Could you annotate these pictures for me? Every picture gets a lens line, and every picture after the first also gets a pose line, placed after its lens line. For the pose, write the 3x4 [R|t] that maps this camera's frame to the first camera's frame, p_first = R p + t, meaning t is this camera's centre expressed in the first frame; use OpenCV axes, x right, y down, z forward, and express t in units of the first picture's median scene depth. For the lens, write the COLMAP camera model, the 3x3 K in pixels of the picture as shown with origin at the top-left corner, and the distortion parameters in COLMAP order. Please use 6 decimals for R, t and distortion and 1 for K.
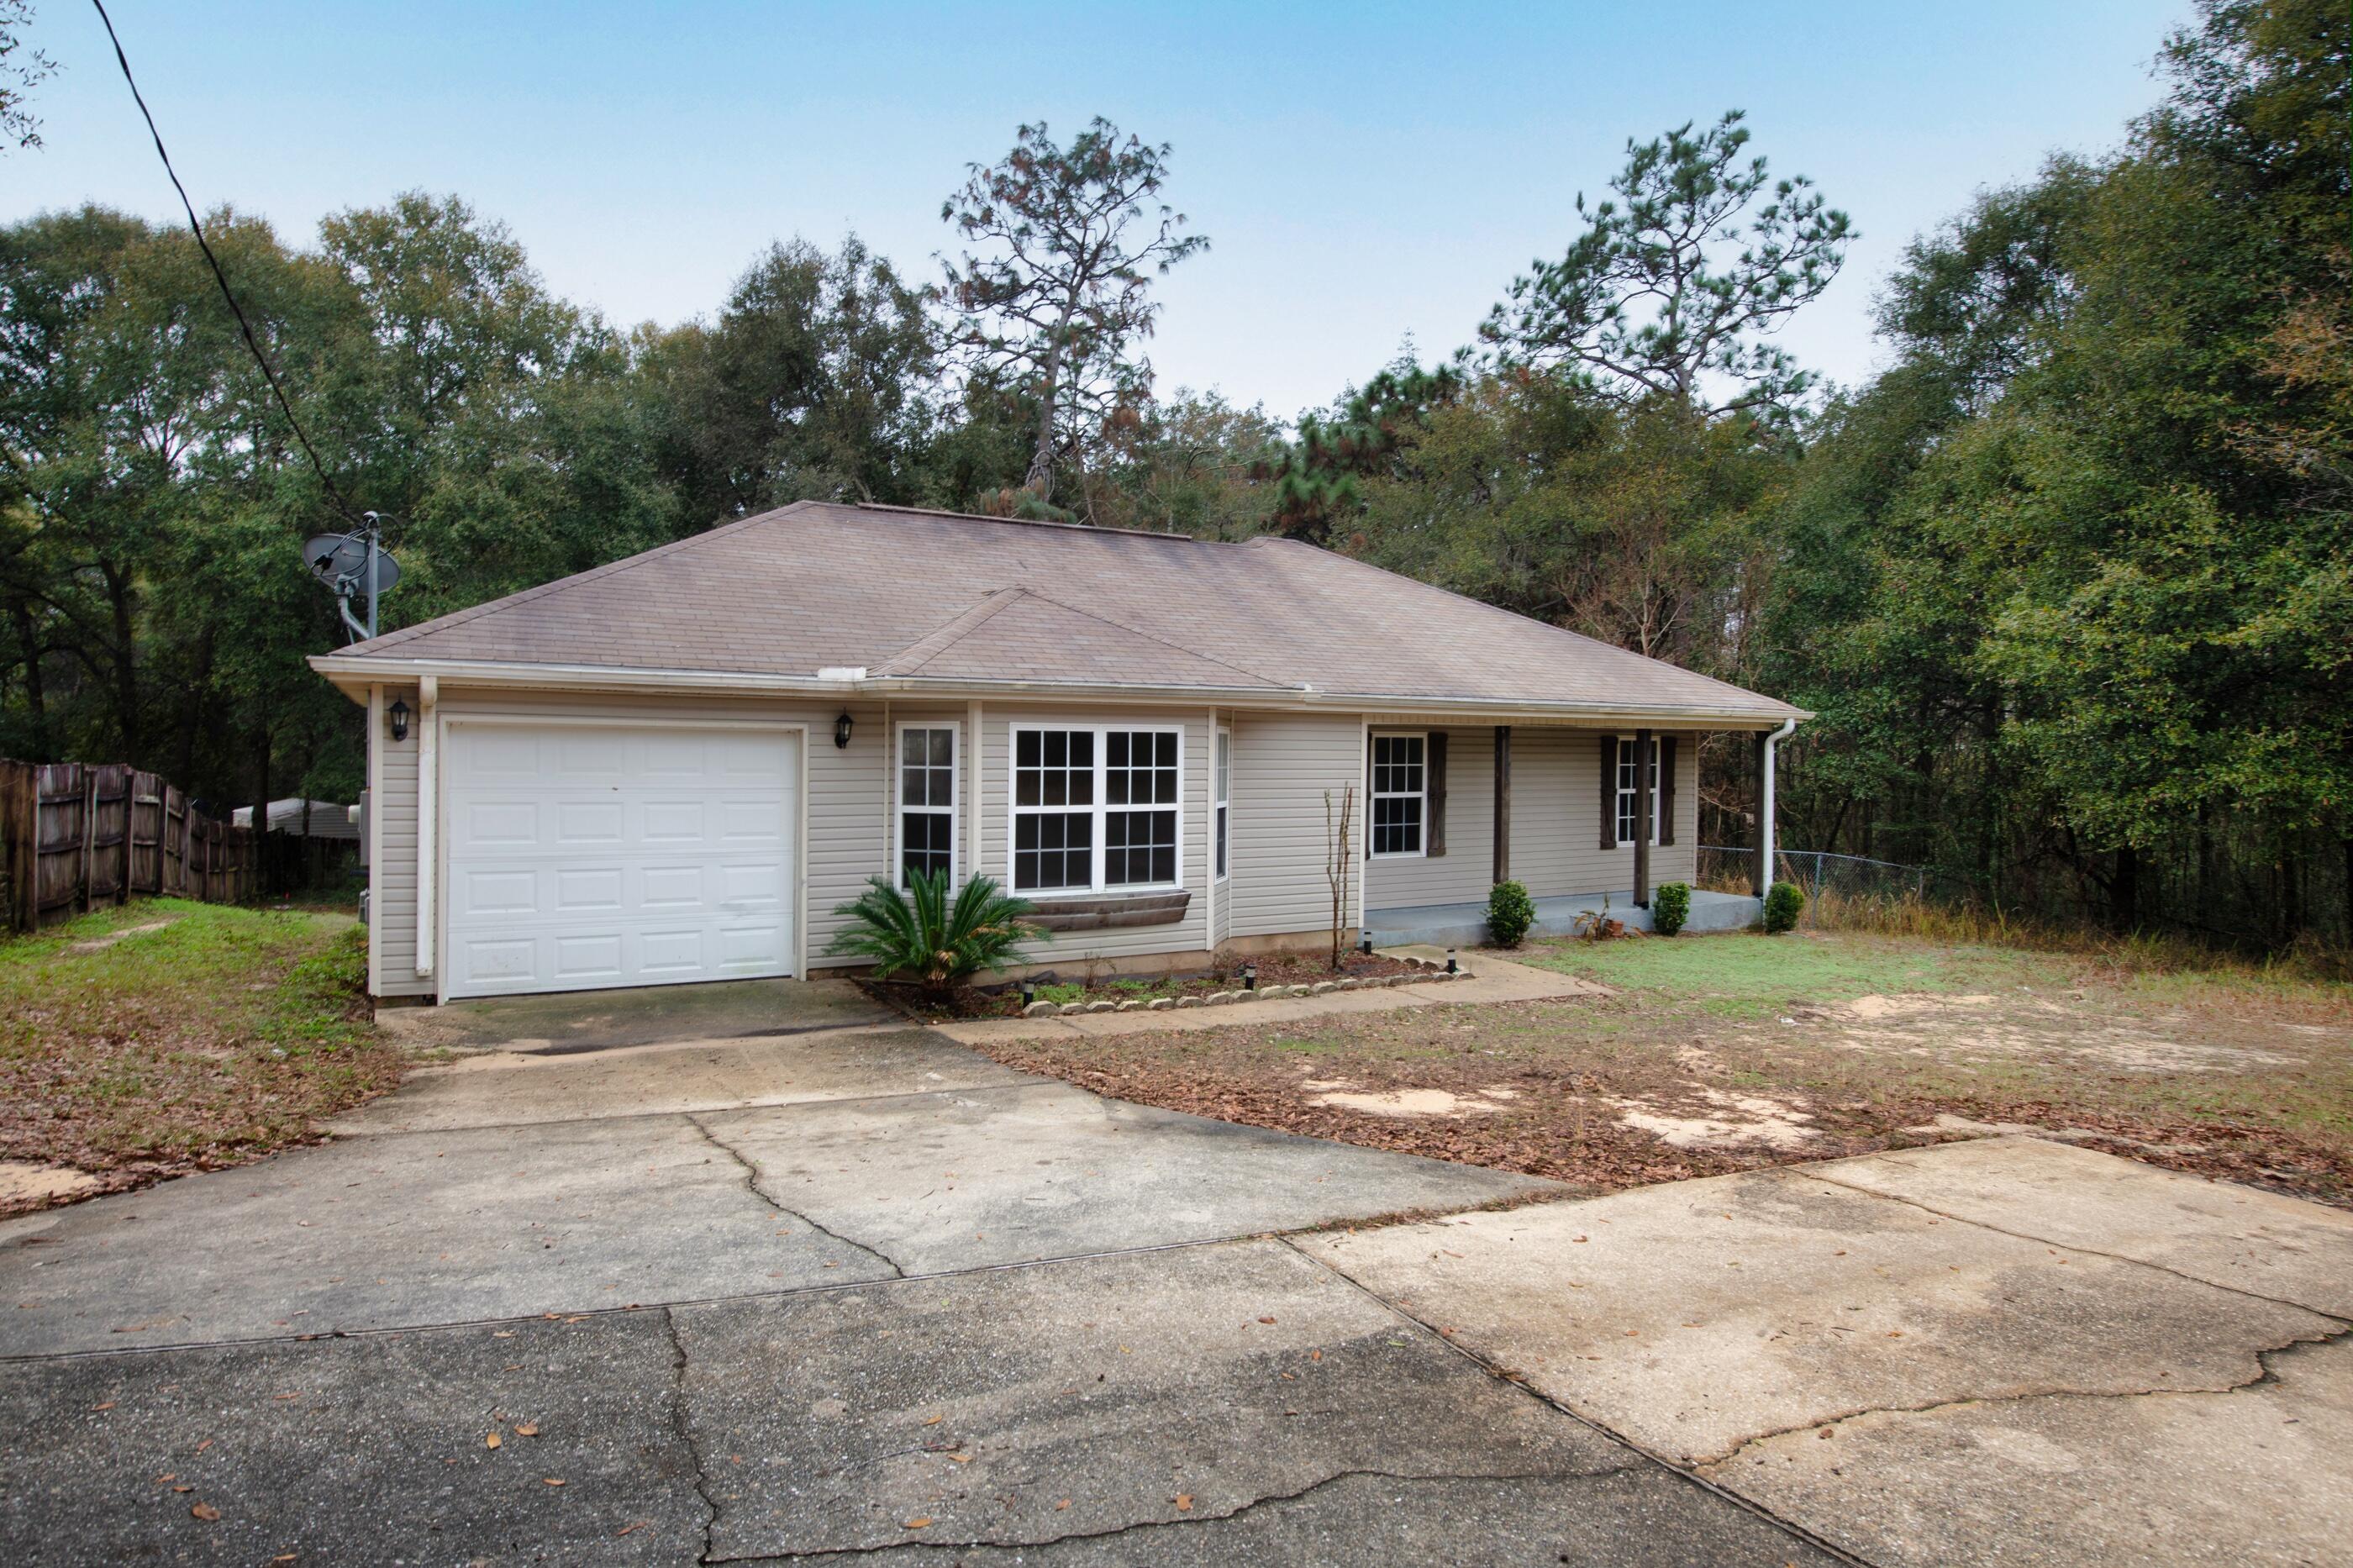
lens RADIAL K [[1362.6, 0, 1175.5], [0, 1362.6, 765.7], [0, 0, 1]] dist [-0.010810, 0.001175]
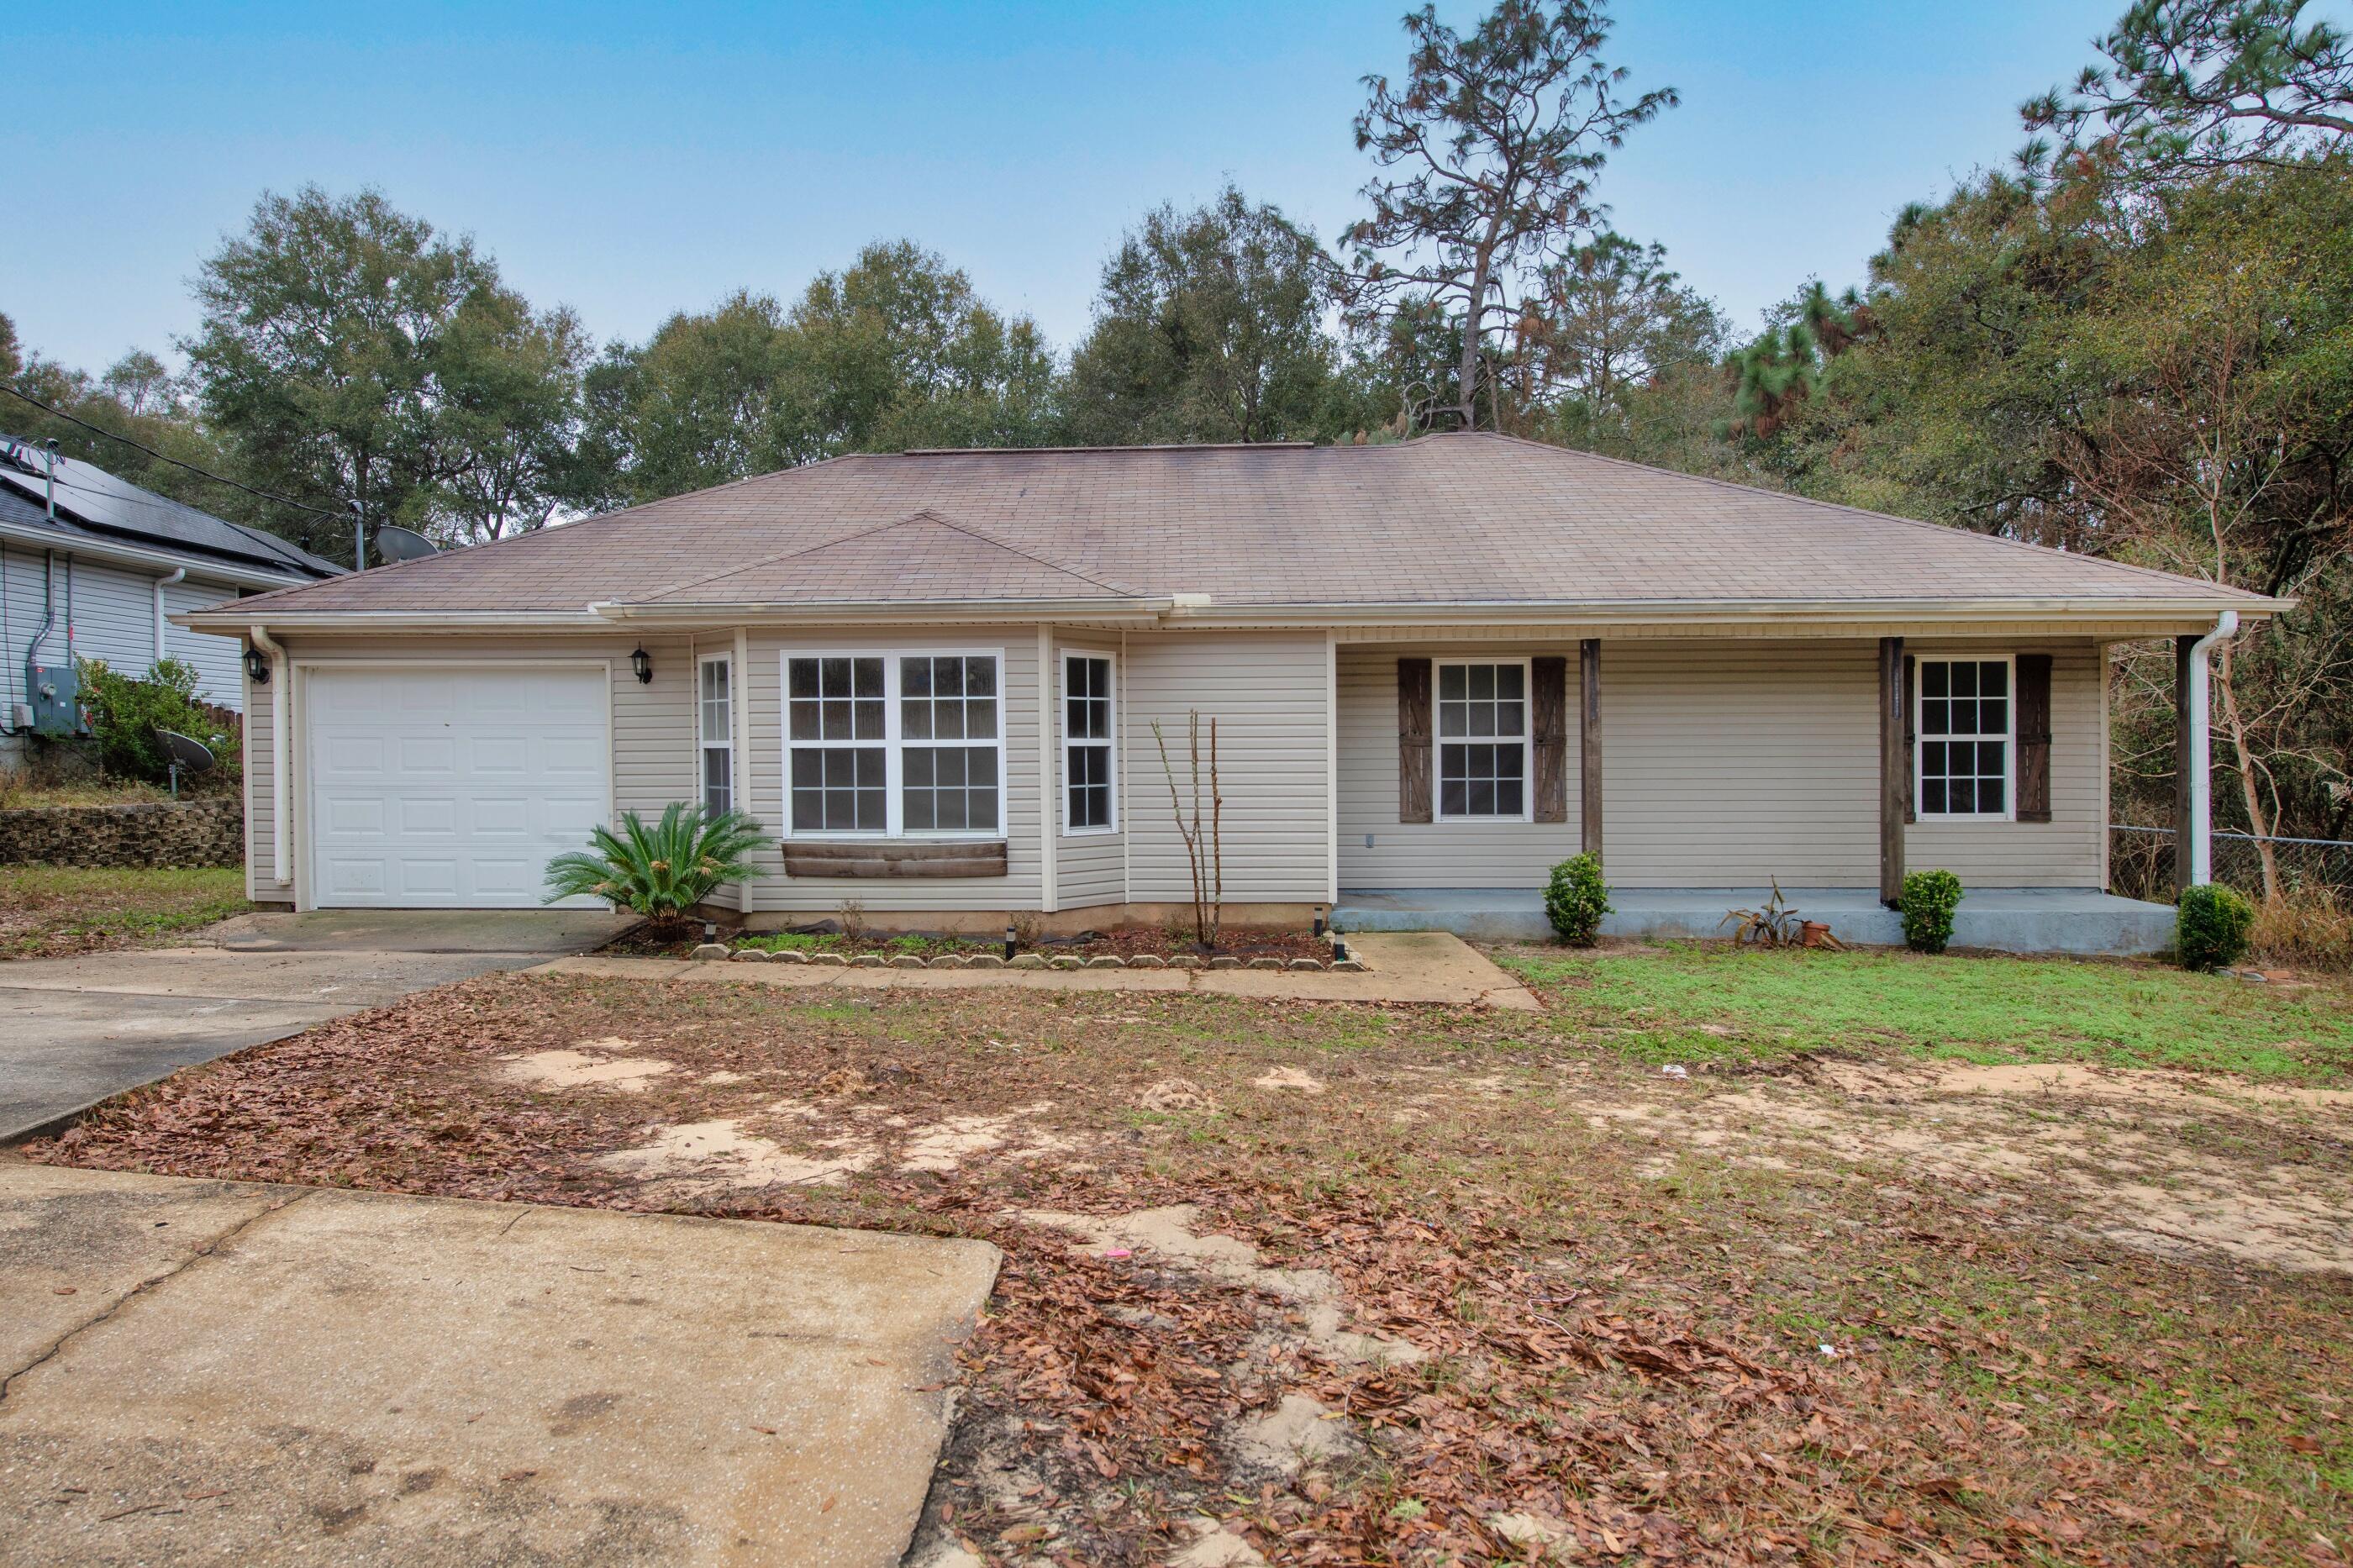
lens RADIAL K [[1362.6, 0, 1175.3], [0, 1362.6, 806.4], [0, 0, 1]] dist [-0.010810, 0.001175]
pose [[0.826337, 0.011530, -0.563057, 0.588766], [0.004672, 0.999616, 0.027327, 0.048006], [0.563156, -0.025212, 0.825966, 0.353922]]
